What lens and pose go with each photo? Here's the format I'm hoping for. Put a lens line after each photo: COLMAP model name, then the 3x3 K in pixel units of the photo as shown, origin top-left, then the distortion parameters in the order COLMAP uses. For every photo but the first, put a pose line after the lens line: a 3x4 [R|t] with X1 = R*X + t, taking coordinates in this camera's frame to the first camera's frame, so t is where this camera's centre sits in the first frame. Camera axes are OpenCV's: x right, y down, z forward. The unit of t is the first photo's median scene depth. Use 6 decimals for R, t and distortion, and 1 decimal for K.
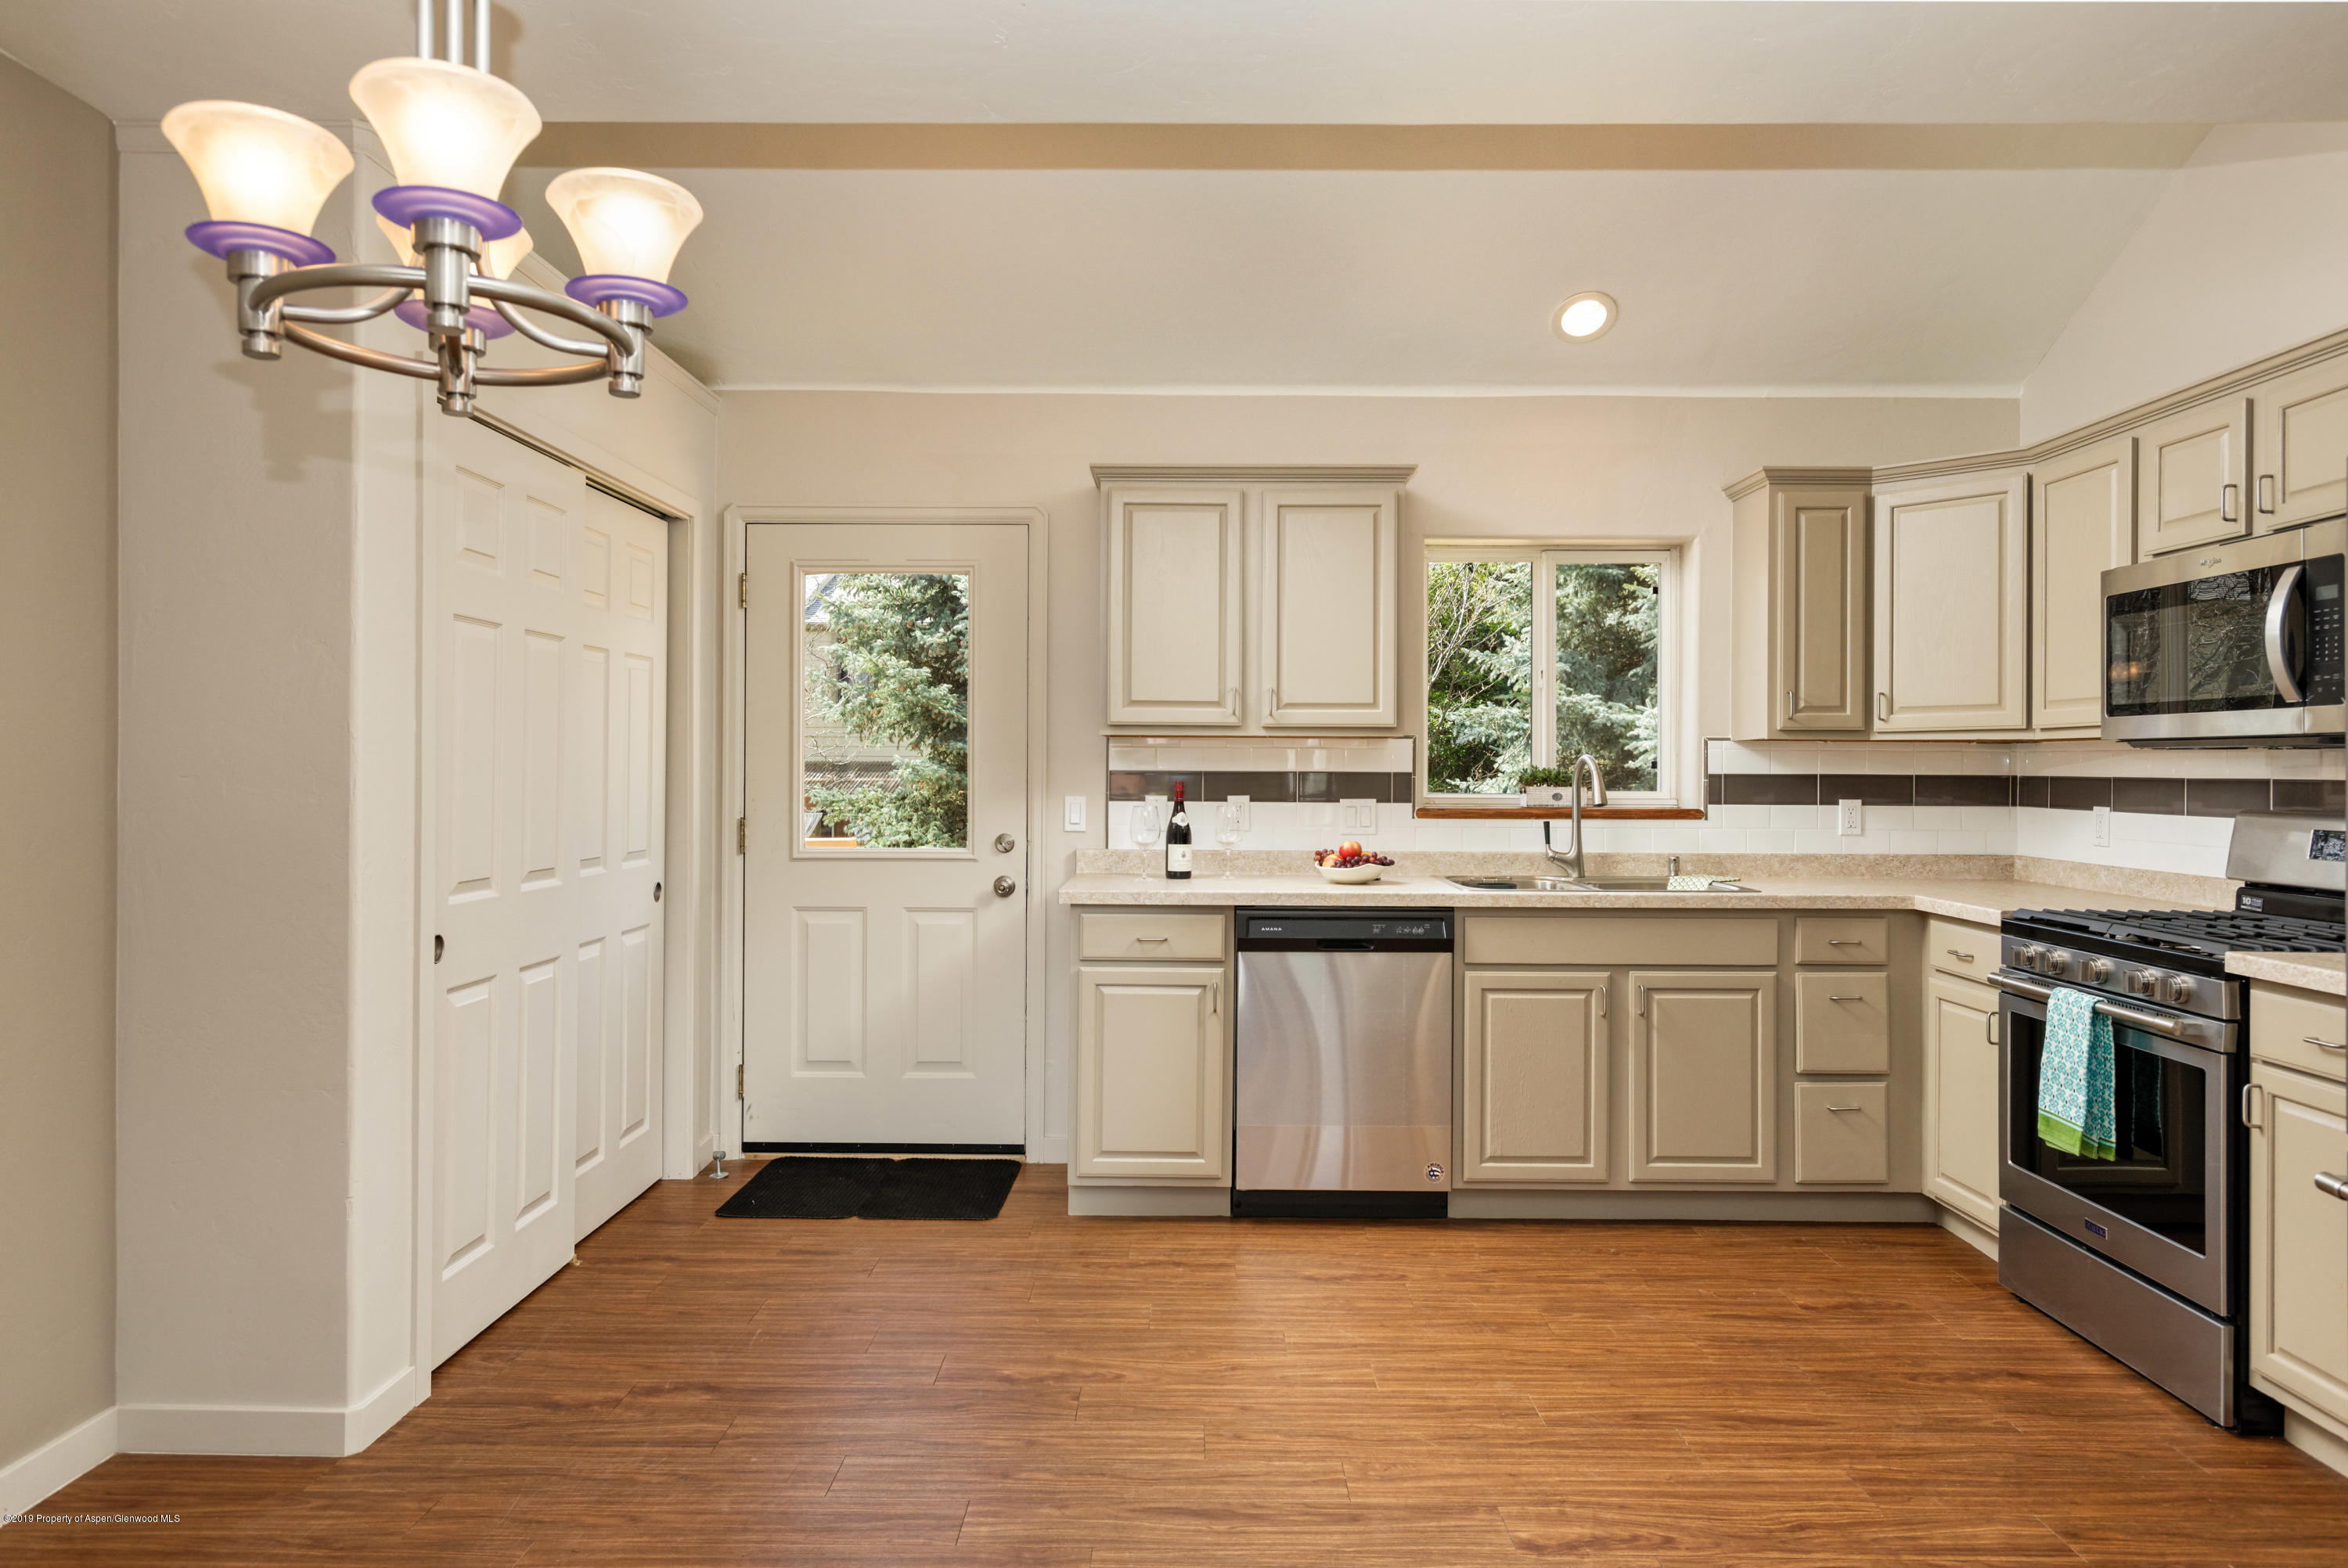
lens RADIAL K [[1445.8, 0, 1175.2], [0, 1445.8, 767.6], [0, 0, 1]] dist [0.007927, 0.004178]
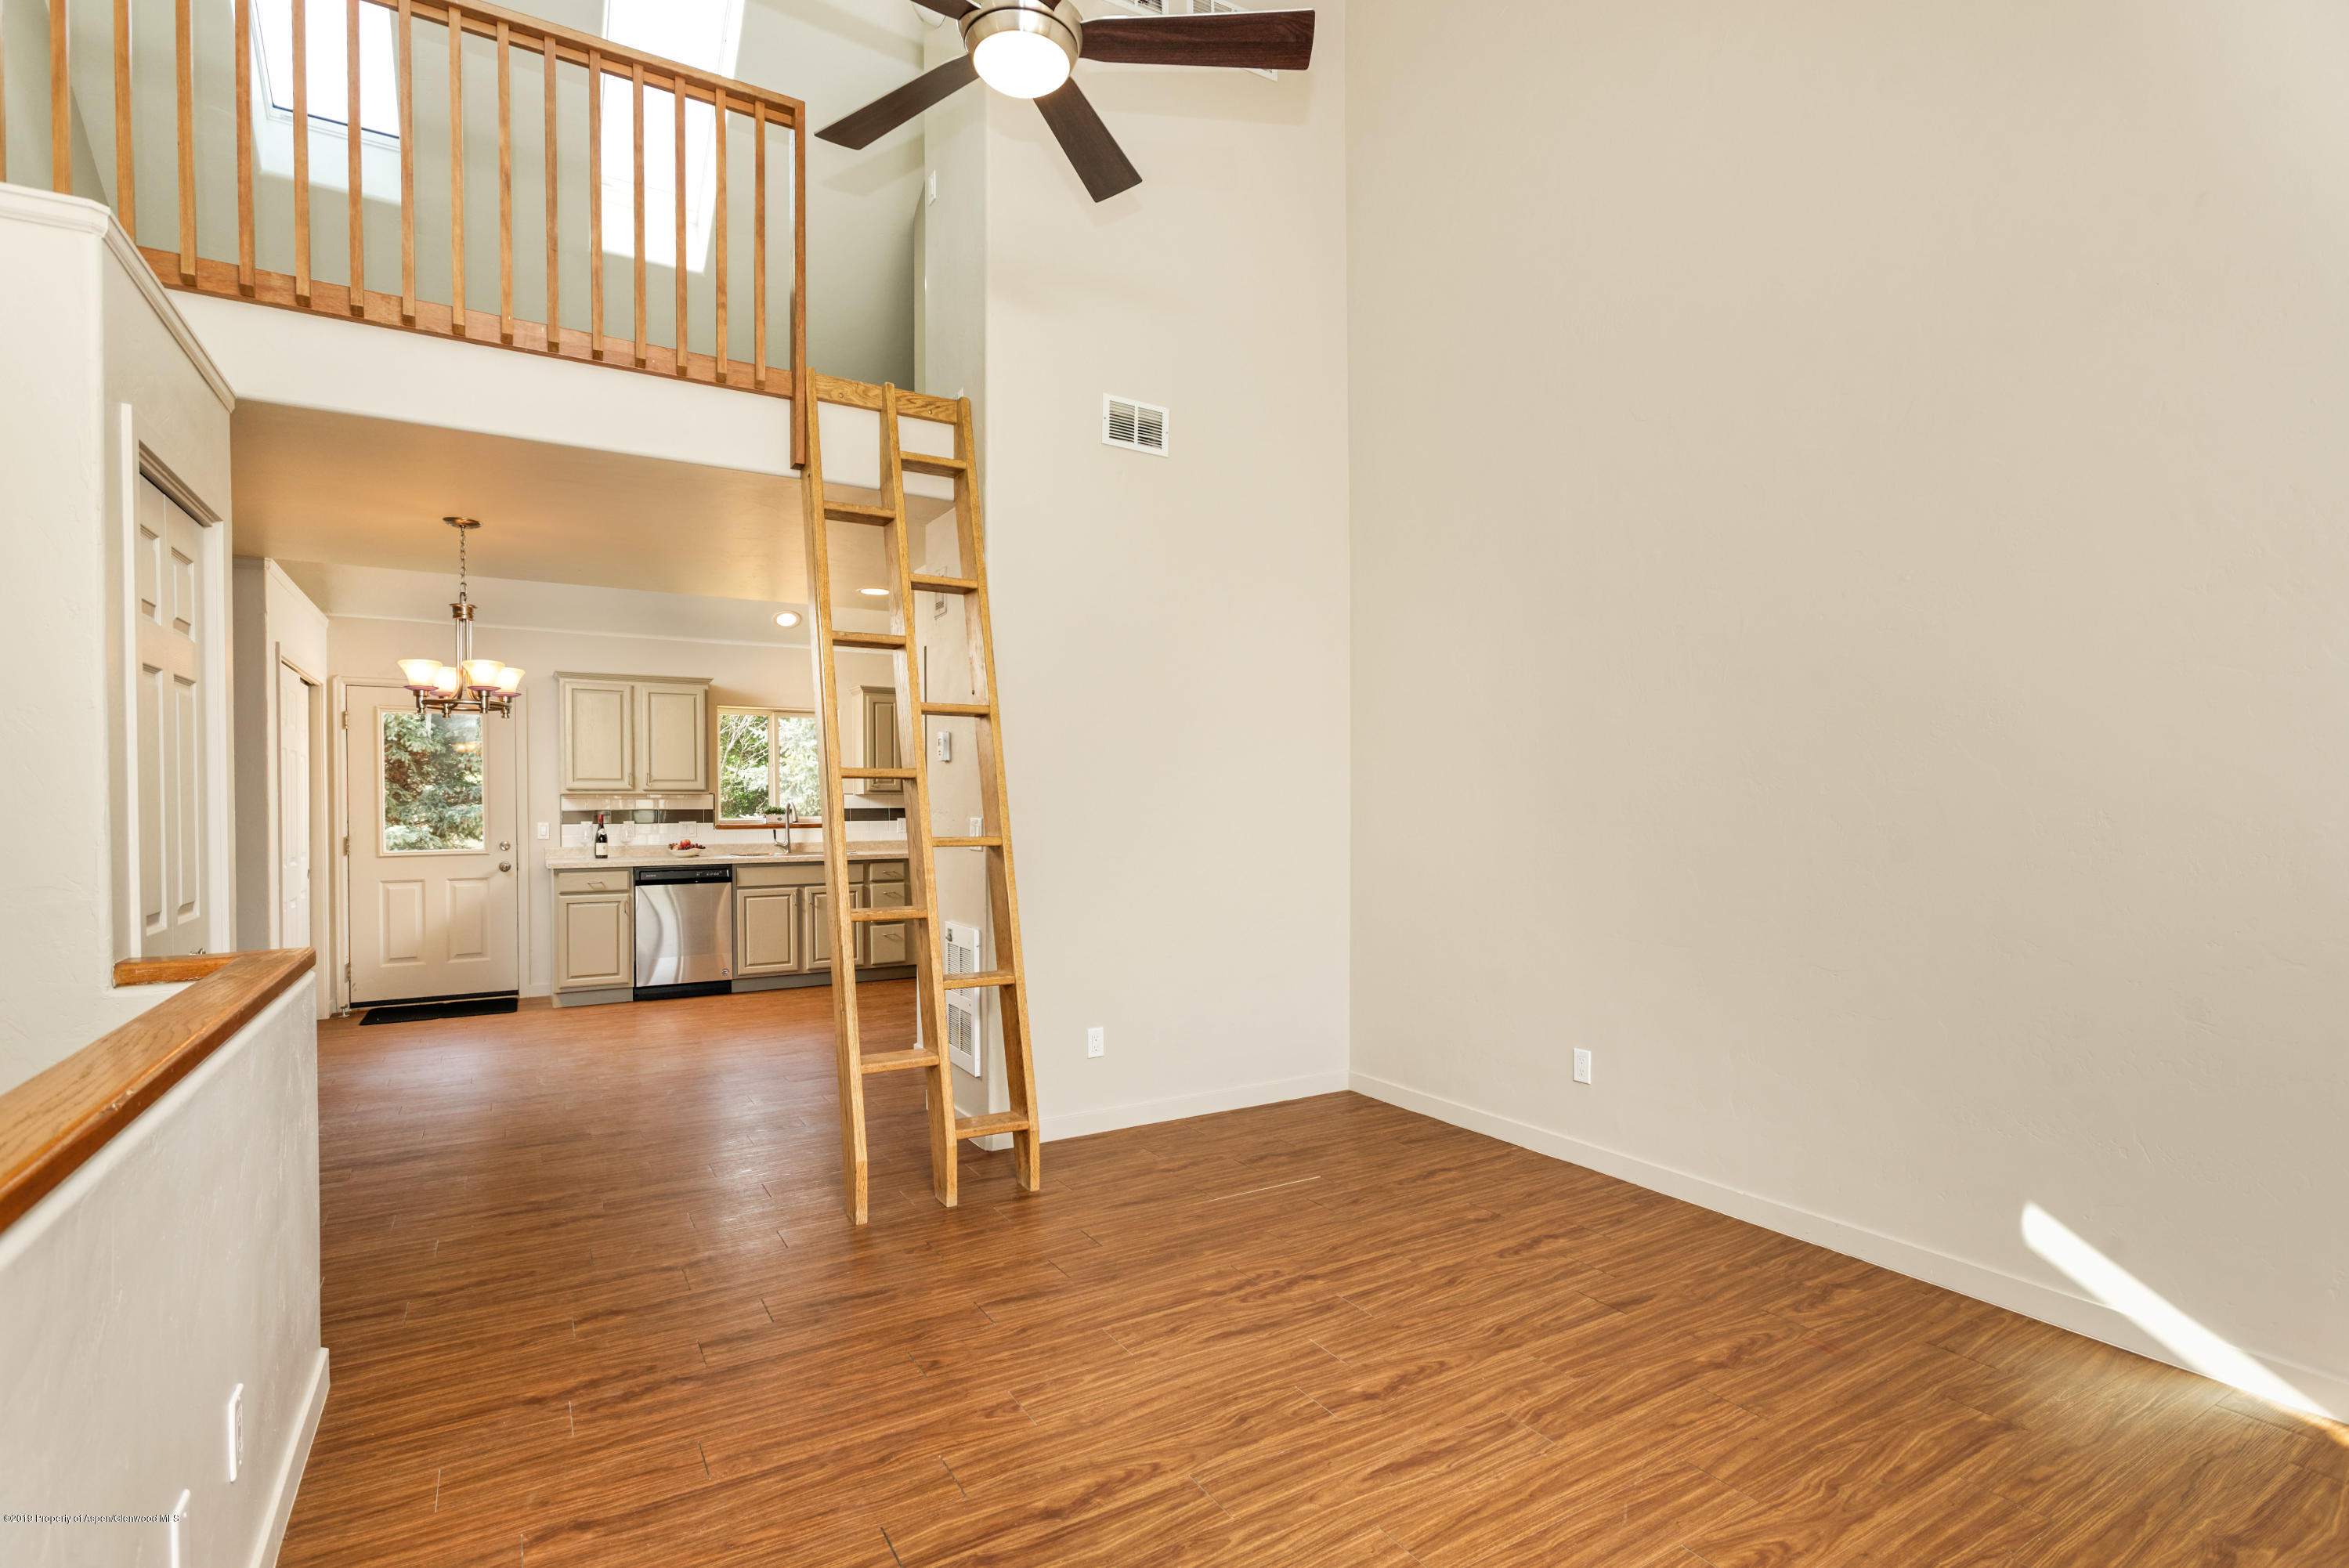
lens RADIAL K [[1116.5, 0, 1174.1], [0, 1116.5, 811.8], [0, 0, 1]] dist [-0.004751, 0.000748]
pose [[0.851688, -0.013345, 0.523880, -0.172222], [0.010493, 0.999910, 0.008411, 0.000088], [-0.523945, -0.001667, 0.851751, -1.089033]]
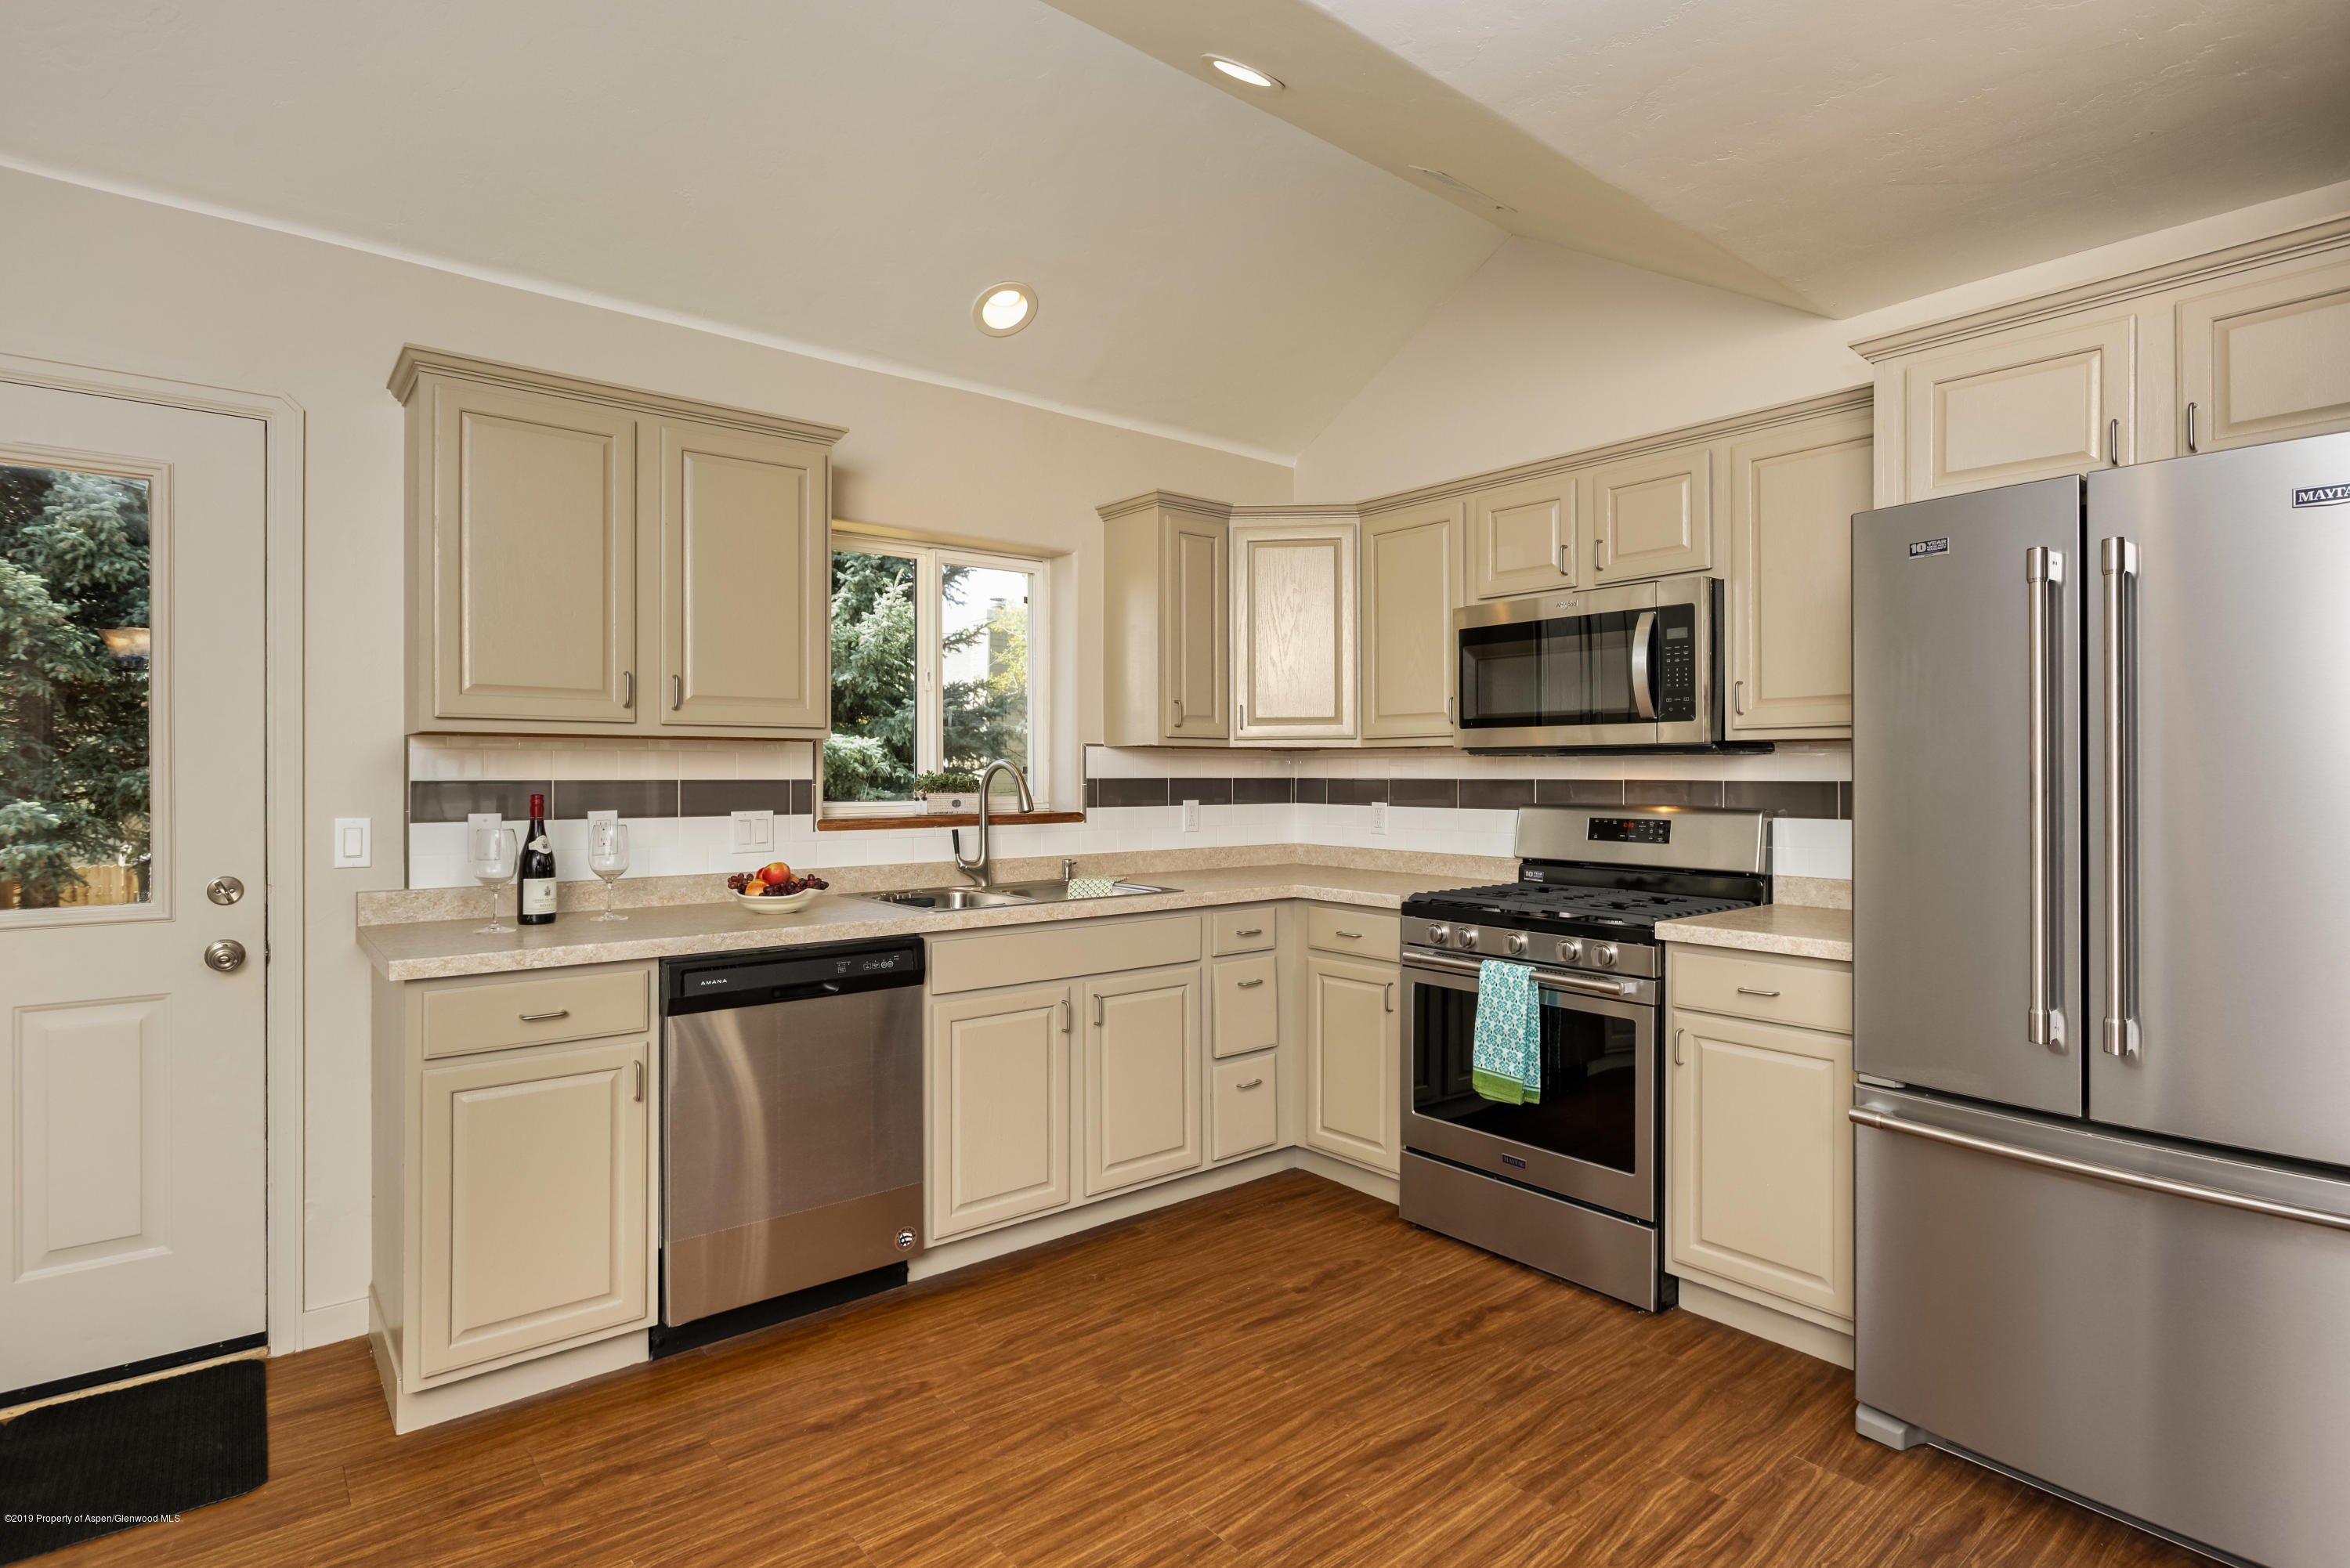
lens RADIAL K [[1180.0, 0, 1183.5], [0, 1180.0, 775.0], [0, 0, 1]] dist [-0.005460, -0.000372]
pose [[0.766905, -0.006511, 0.641728, -0.157971], [0.004837, 0.999979, 0.004366, -0.001804], [-0.641743, -0.000245, 0.766920, 0.376760]]
